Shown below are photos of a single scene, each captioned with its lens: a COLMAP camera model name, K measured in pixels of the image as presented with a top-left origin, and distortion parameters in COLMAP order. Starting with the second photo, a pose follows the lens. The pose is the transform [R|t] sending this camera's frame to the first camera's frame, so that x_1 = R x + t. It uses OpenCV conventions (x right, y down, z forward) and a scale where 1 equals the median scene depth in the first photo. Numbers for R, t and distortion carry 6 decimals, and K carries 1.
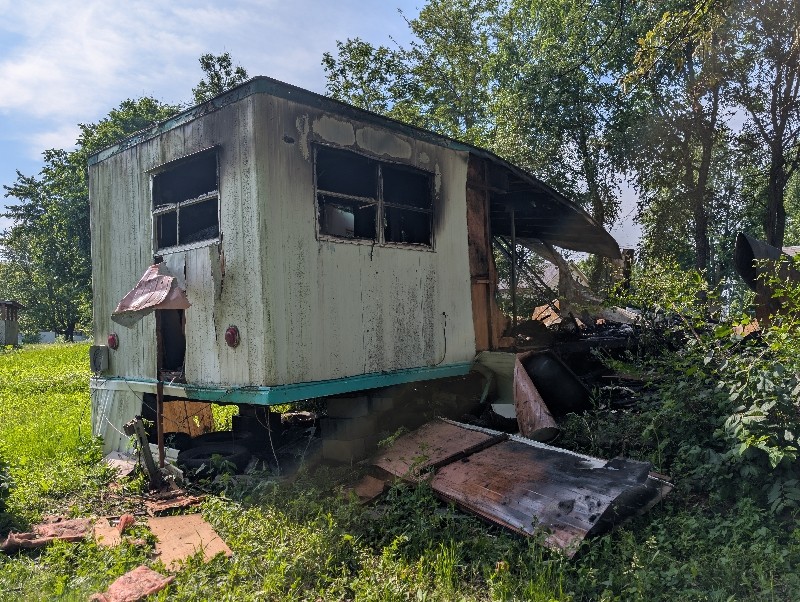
lens RADIAL K [[570.3, 0, 398.4], [0, 570.3, 305.7], [0, 0, 1]] dist [0.015133, -0.009423]
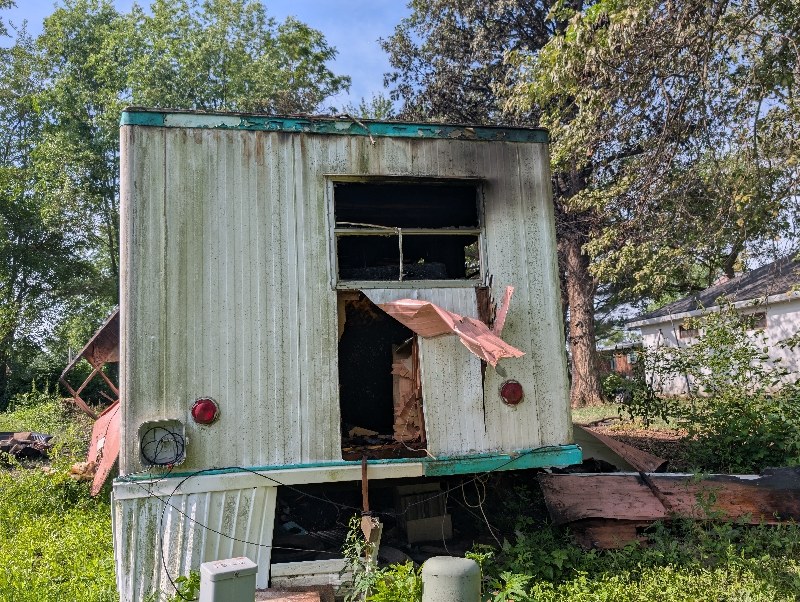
lens RADIAL K [[570.3, 0, 398.4], [0, 570.3, 305.7], [0, 0, 1]] dist [0.015133, -0.009423]
pose [[0.661205, 0.098317, 0.743735, -1.052004], [0.001279, 0.991226, -0.132171, 0.035648], [-0.750204, 0.088343, 0.655278, 0.529506]]
